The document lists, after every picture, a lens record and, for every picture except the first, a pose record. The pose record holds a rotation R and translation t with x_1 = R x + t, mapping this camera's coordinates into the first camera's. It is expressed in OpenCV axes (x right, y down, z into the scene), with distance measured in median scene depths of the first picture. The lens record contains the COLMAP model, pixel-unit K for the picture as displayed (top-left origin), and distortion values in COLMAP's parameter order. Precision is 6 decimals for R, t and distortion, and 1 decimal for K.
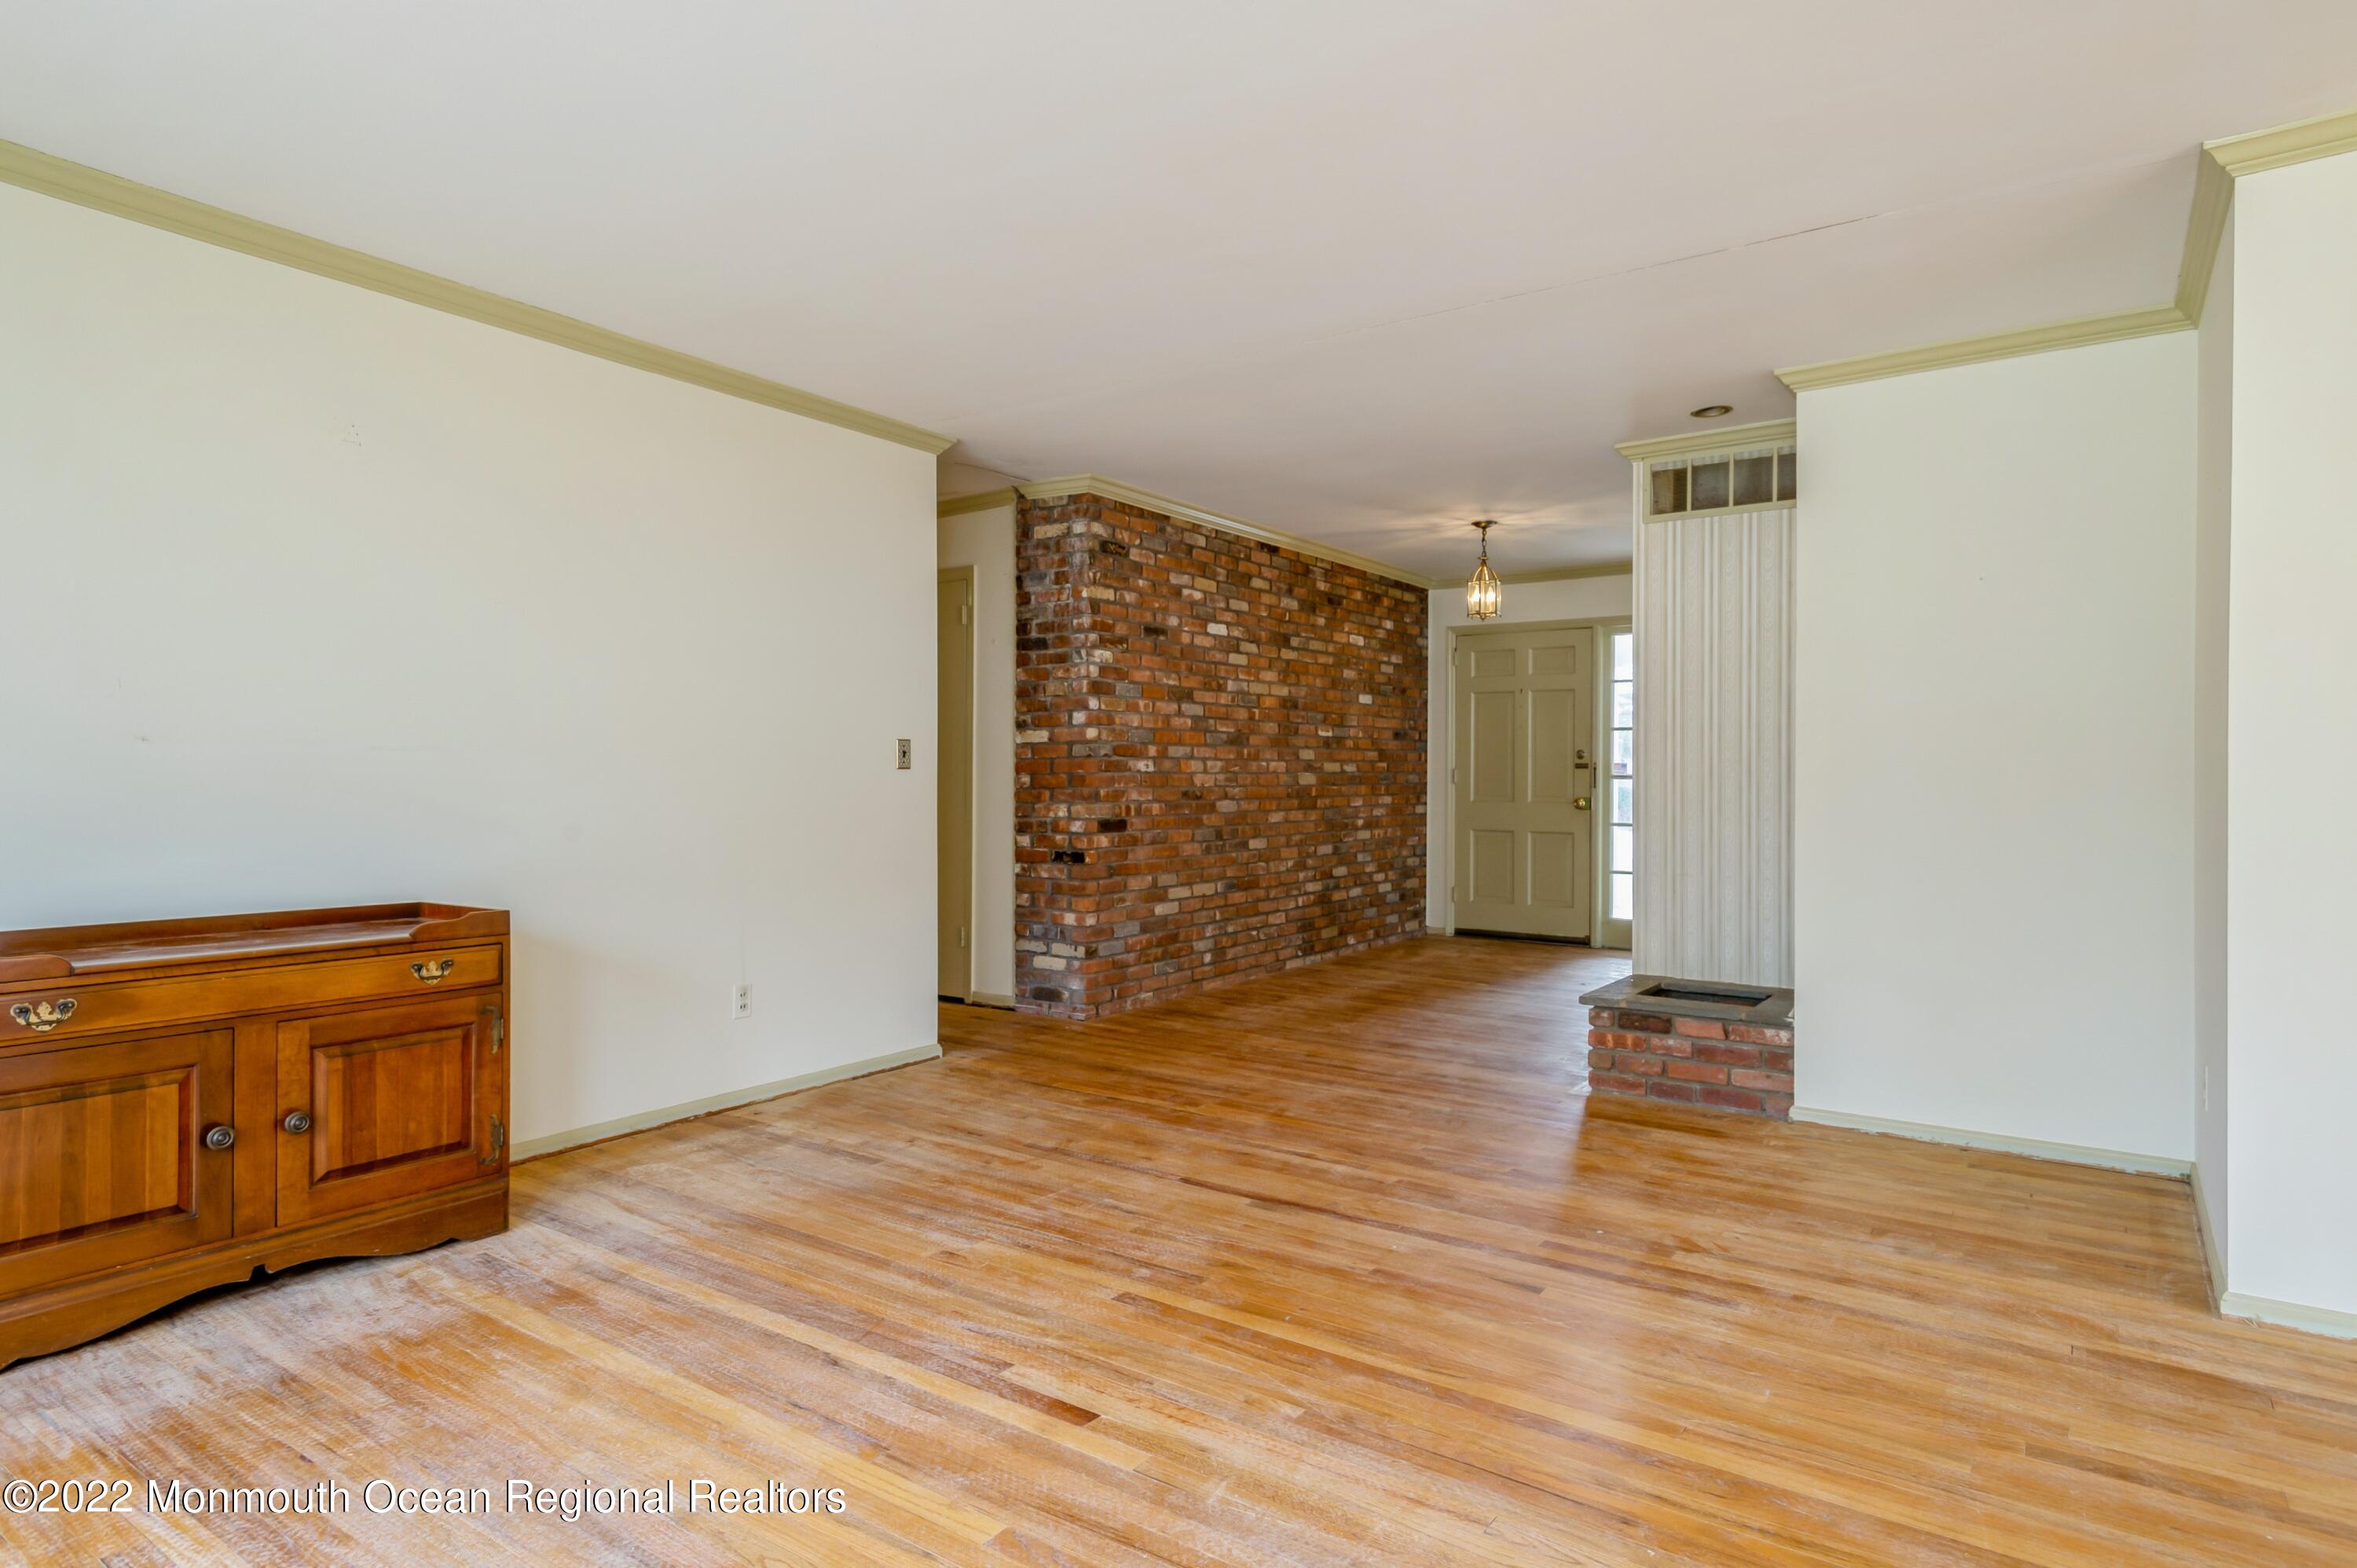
lens RADIAL K [[1317.5, 0, 1175.5], [0, 1317.5, 779.2], [0, 0, 1]] dist [-0.000366, -0.000104]
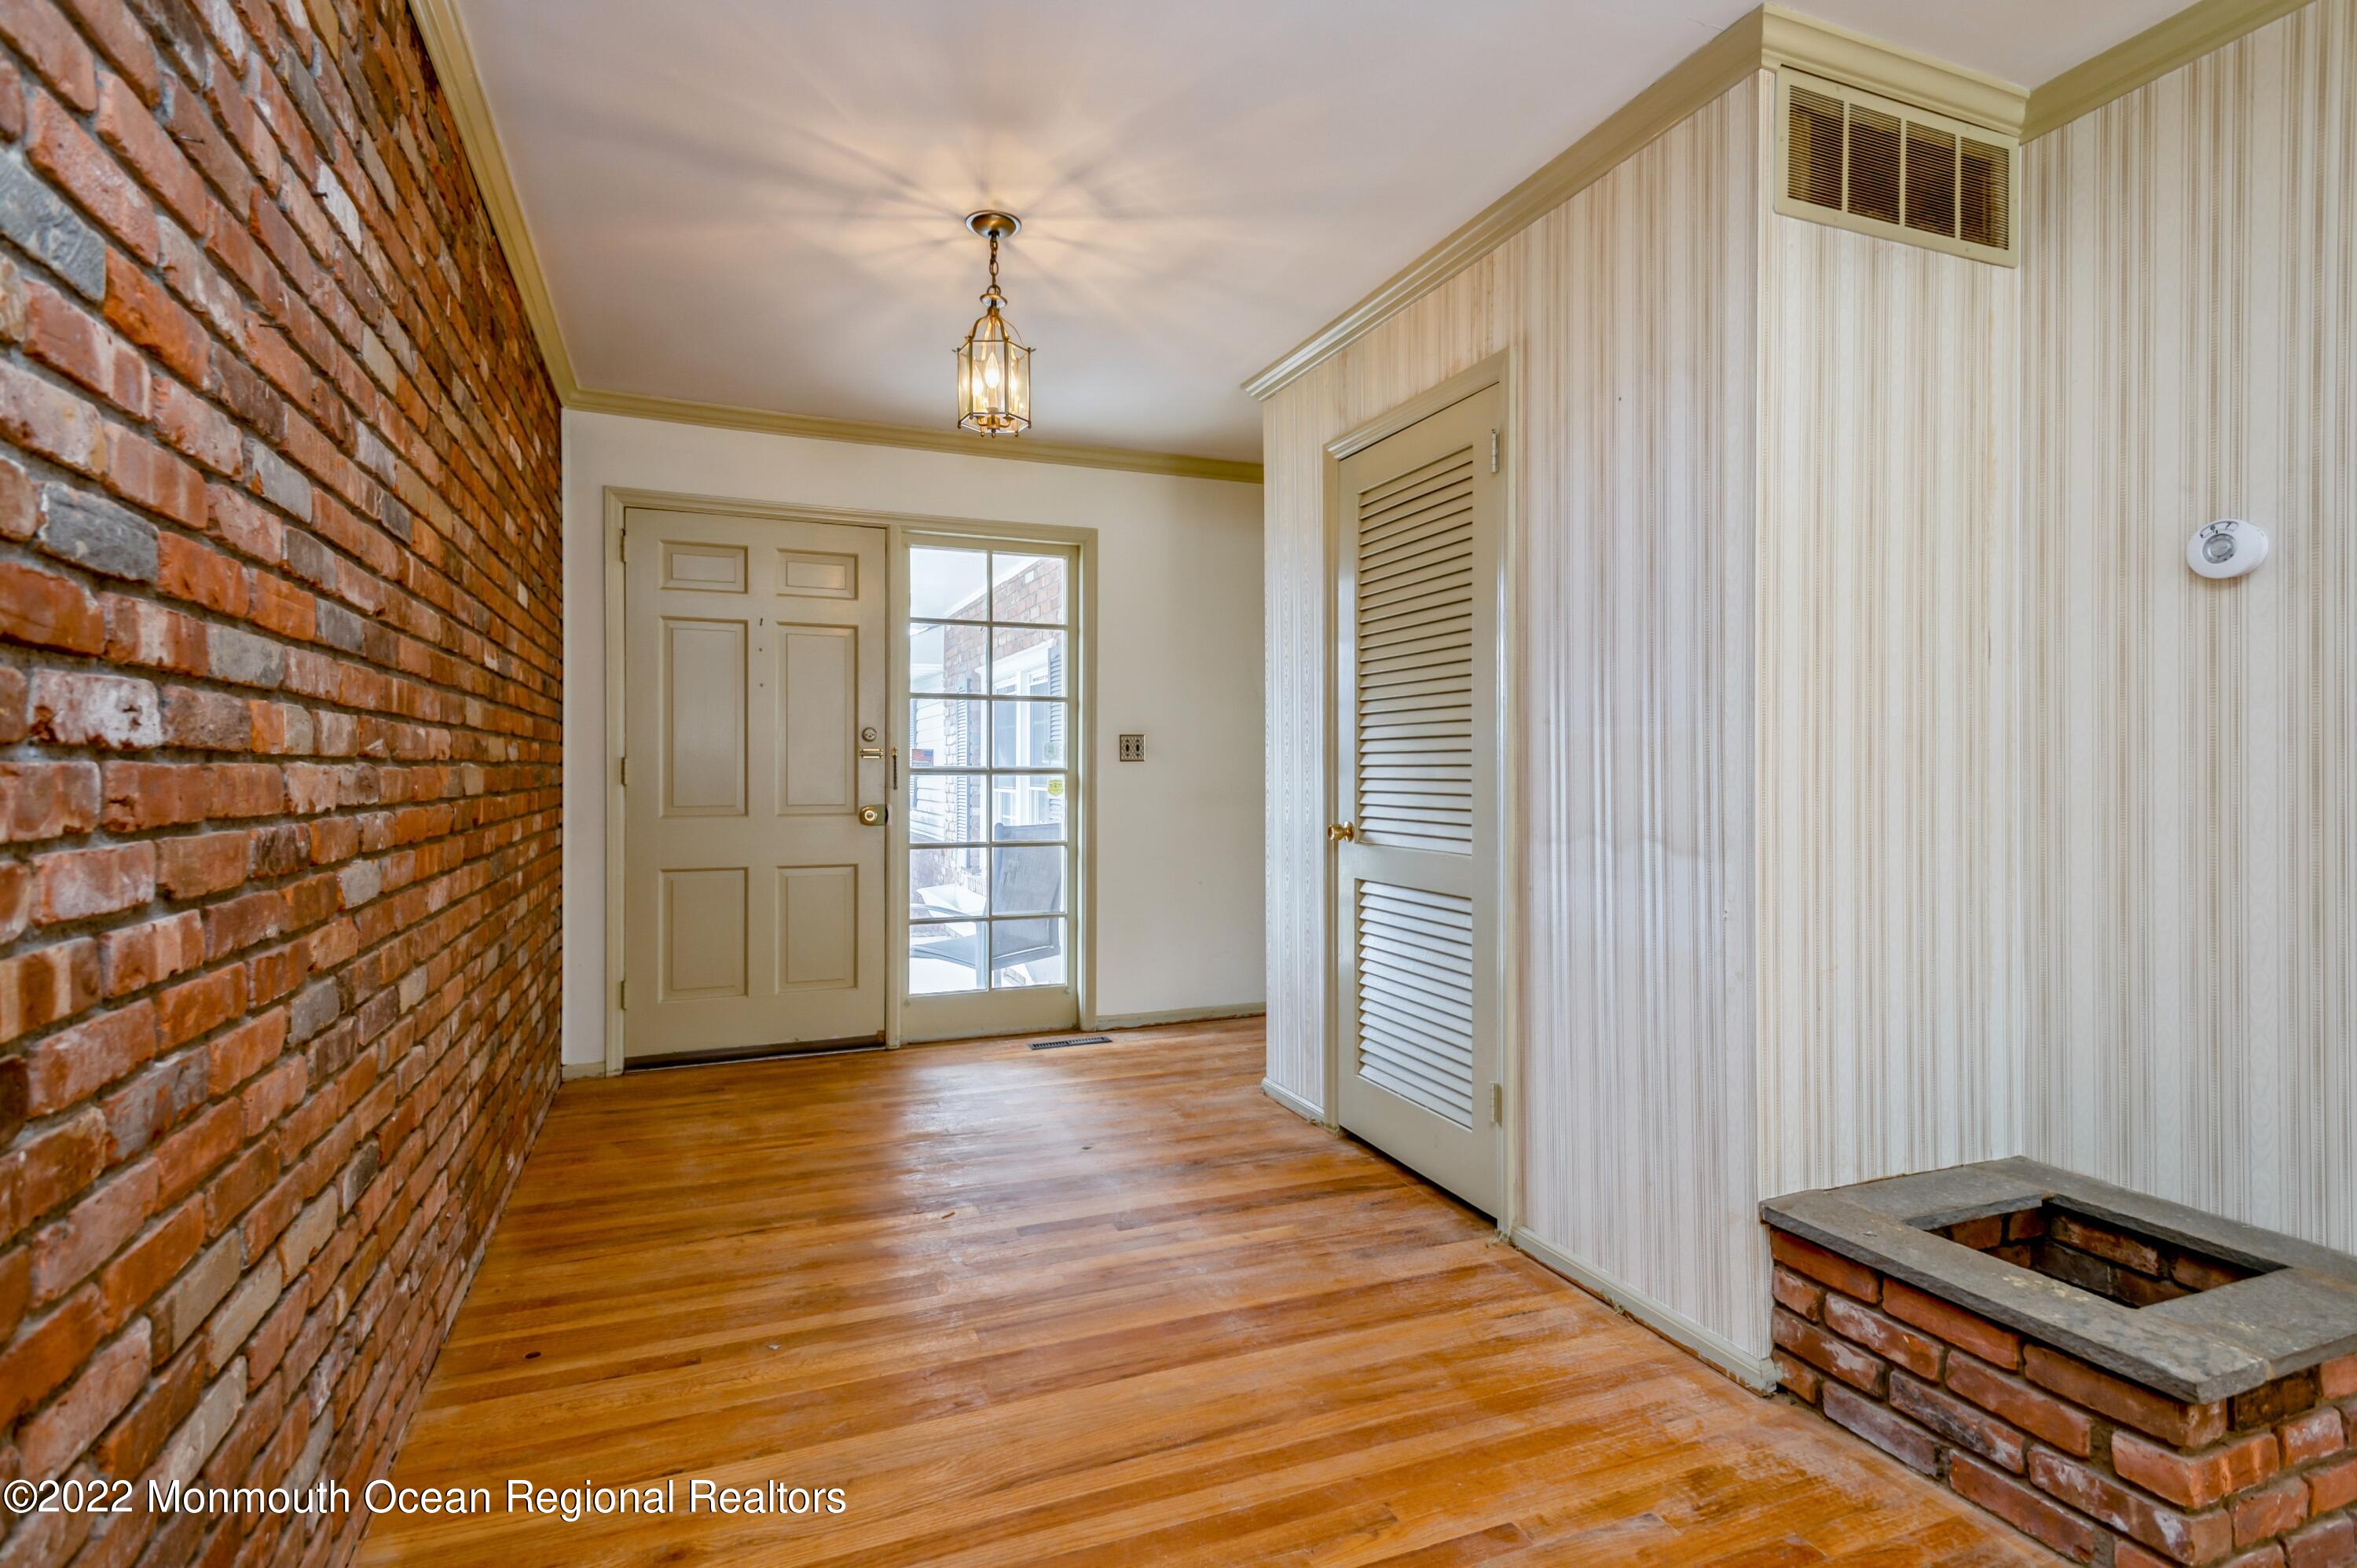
lens RADIAL K [[1138.6, 0, 1173.0], [0, 1138.6, 765.4], [0, 0, 1]] dist [0.040528, 0.000026]
pose [[0.544631, 0.000612, 0.838676, -0.071322], [0.005089, 0.999979, -0.004034, -0.001635], [-0.838661, 0.006465, 0.544616, 0.728499]]
